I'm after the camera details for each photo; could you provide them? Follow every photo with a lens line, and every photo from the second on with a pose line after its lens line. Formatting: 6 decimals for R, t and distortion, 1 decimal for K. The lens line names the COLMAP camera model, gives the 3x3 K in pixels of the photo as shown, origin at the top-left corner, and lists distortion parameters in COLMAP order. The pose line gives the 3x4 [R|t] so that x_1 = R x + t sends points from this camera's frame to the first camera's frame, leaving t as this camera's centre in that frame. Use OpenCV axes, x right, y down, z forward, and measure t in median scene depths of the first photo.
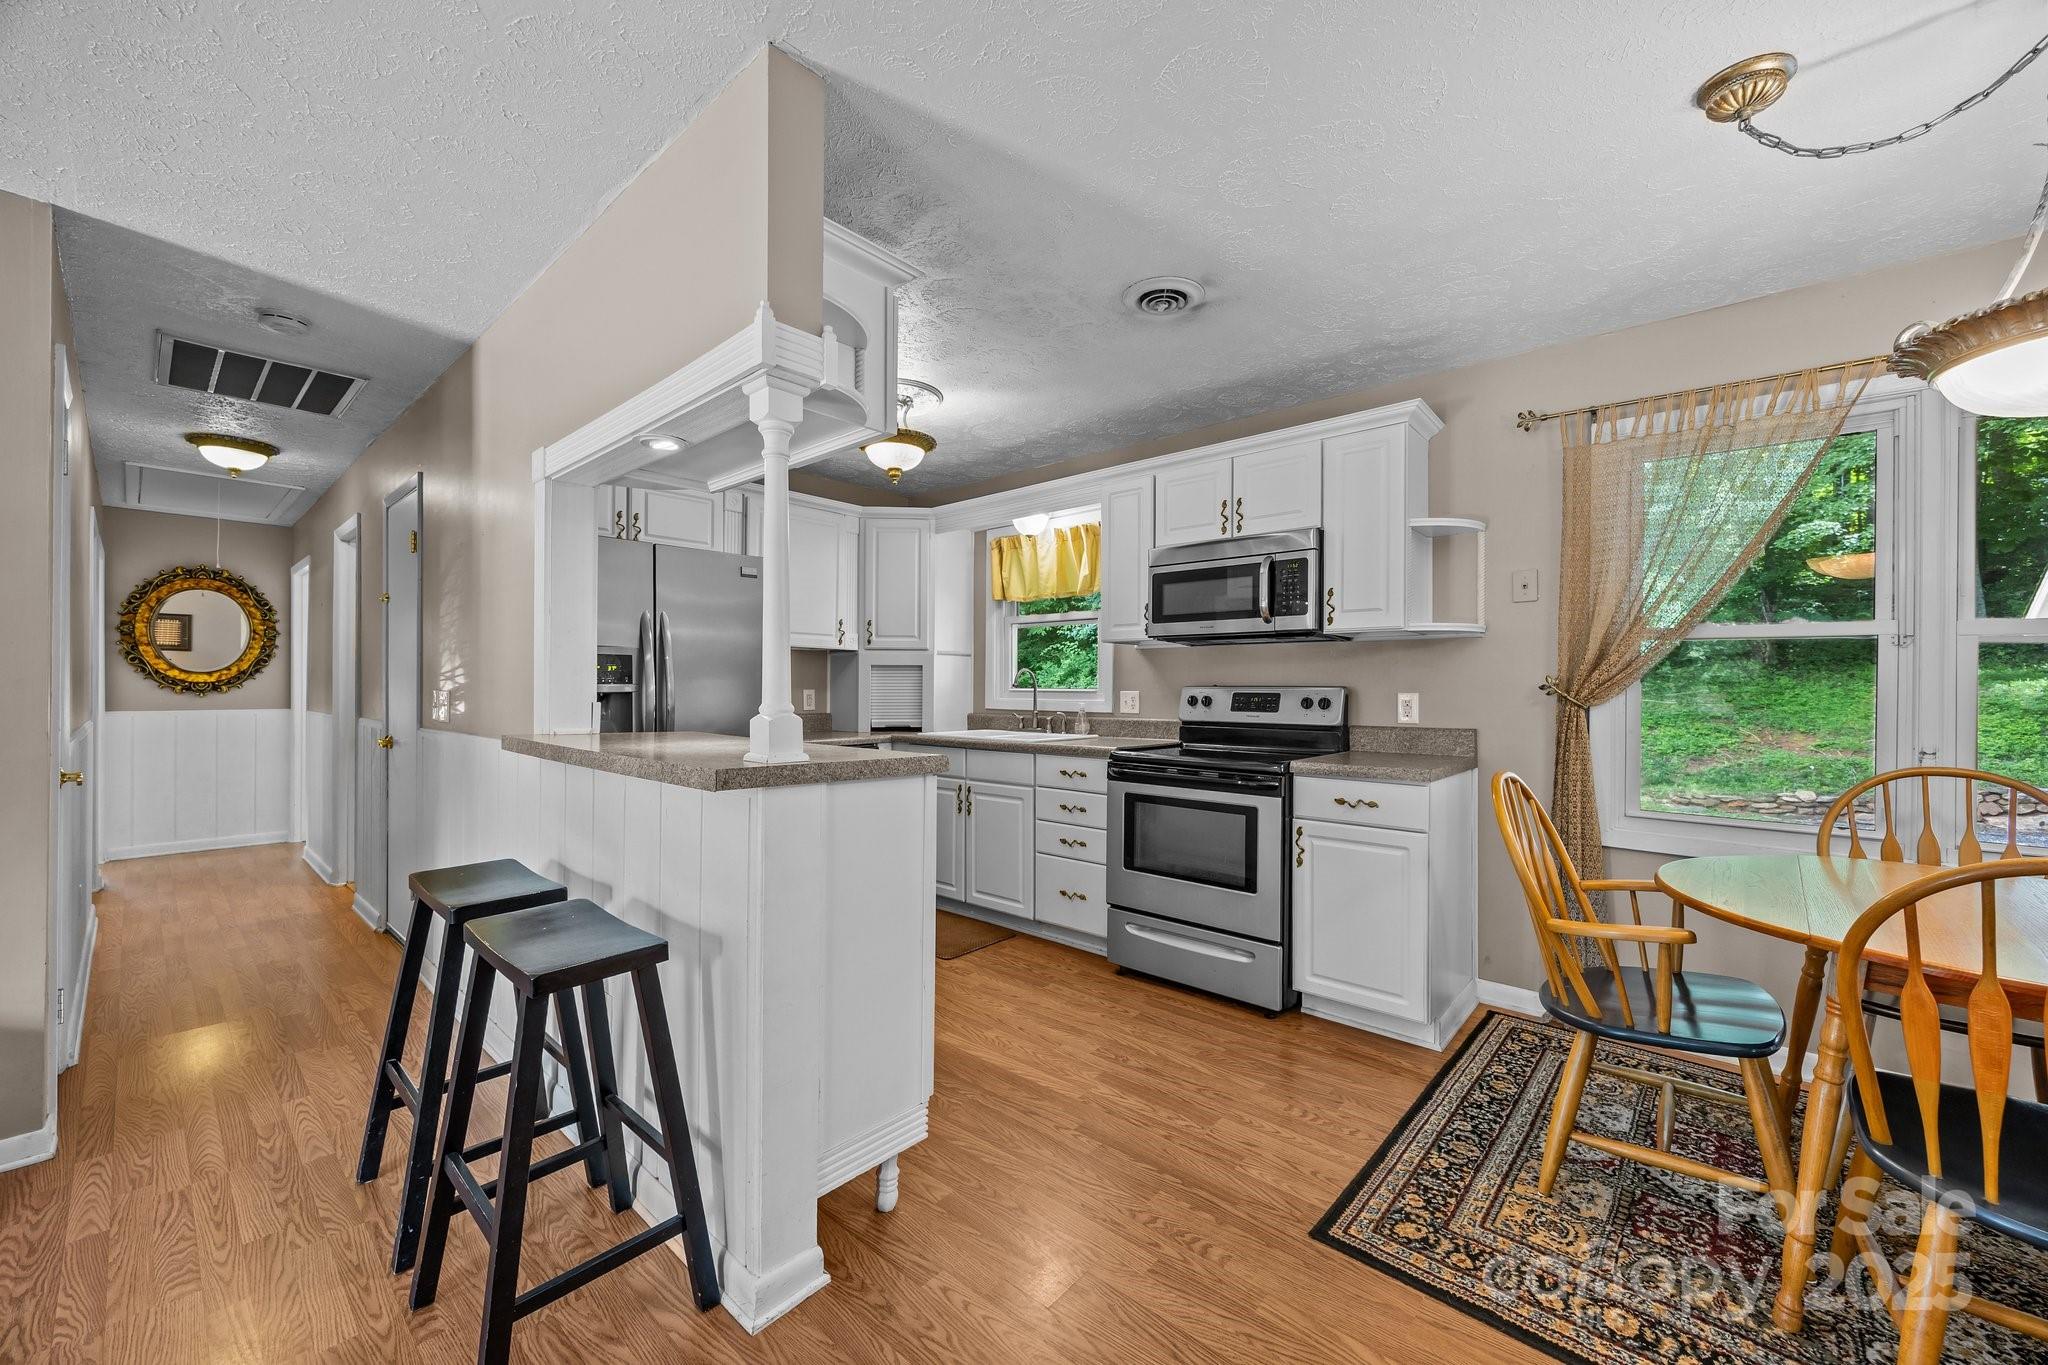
lens RADIAL K [[790.1, 0, 1032.0], [0, 790.1, 680.7], [0, 0, 1]] dist [-0.001242, 0.000307]
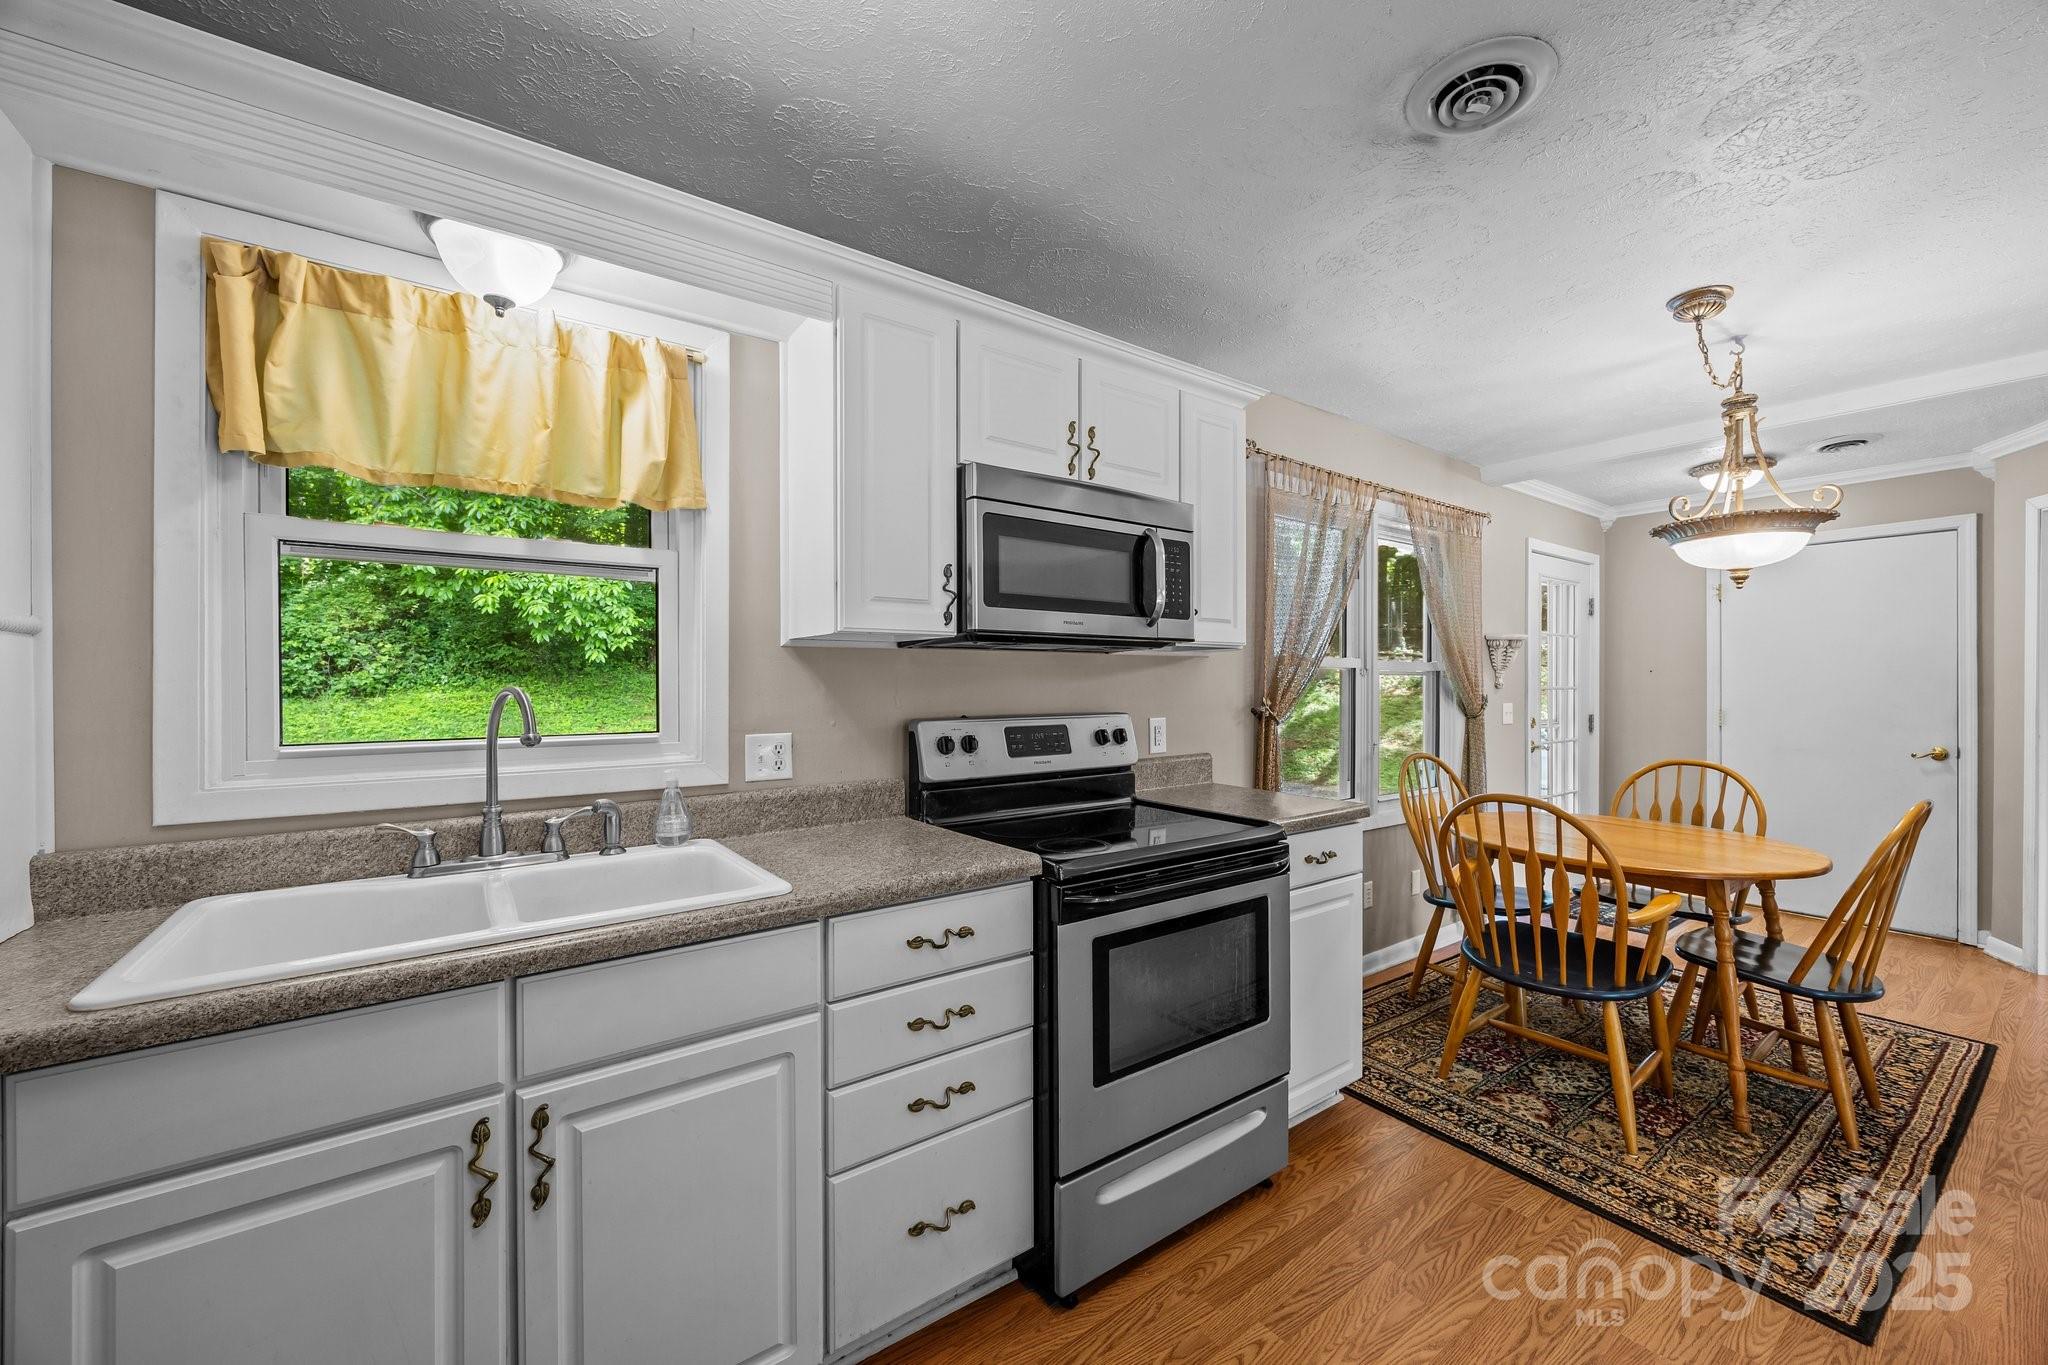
lens RADIAL K [[790.1, 0, 1028.3], [0, 790.1, 686.5], [0, 0, 1]] dist [-0.001242, 0.000307]
pose [[0.217972, -0.007680, 0.975925, -0.358568], [-0.002415, 0.999962, 0.008408, -0.023078], [-0.975952, -0.004190, 0.217945, 0.864420]]
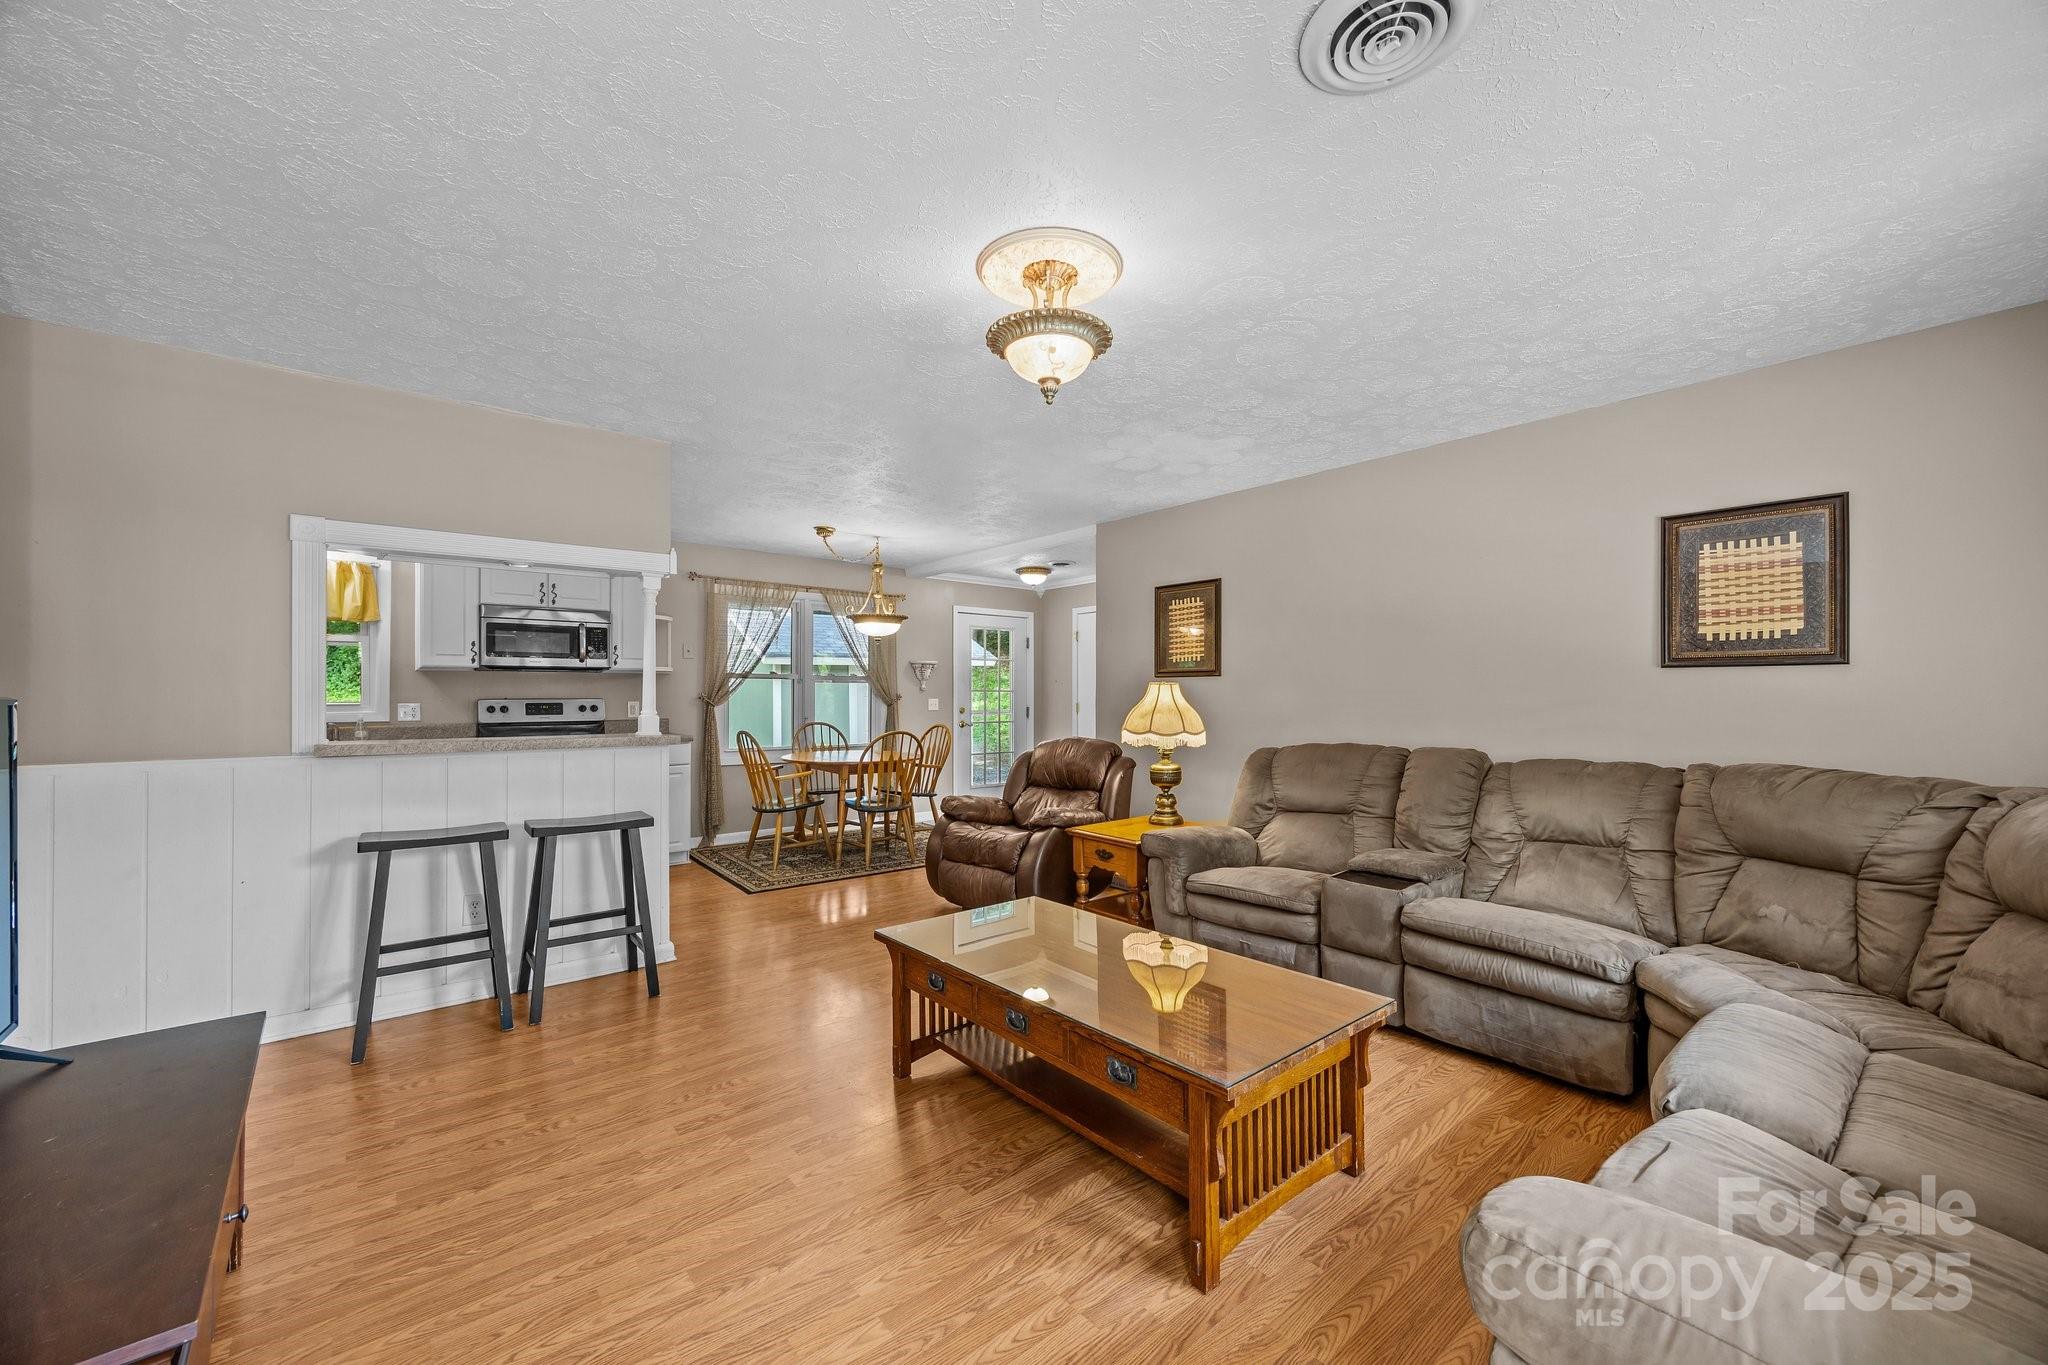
lens RADIAL K [[790.1, 0, 1021.2], [0, 790.1, 690.7], [0, 0, 1]] dist [-0.001242, 0.000307]
pose [[0.162104, 0.001477, 0.986773, -1.119579], [-0.002986, 0.999995, -0.001006, -0.010205], [-0.986769, -0.002784, 0.162107, -0.196882]]
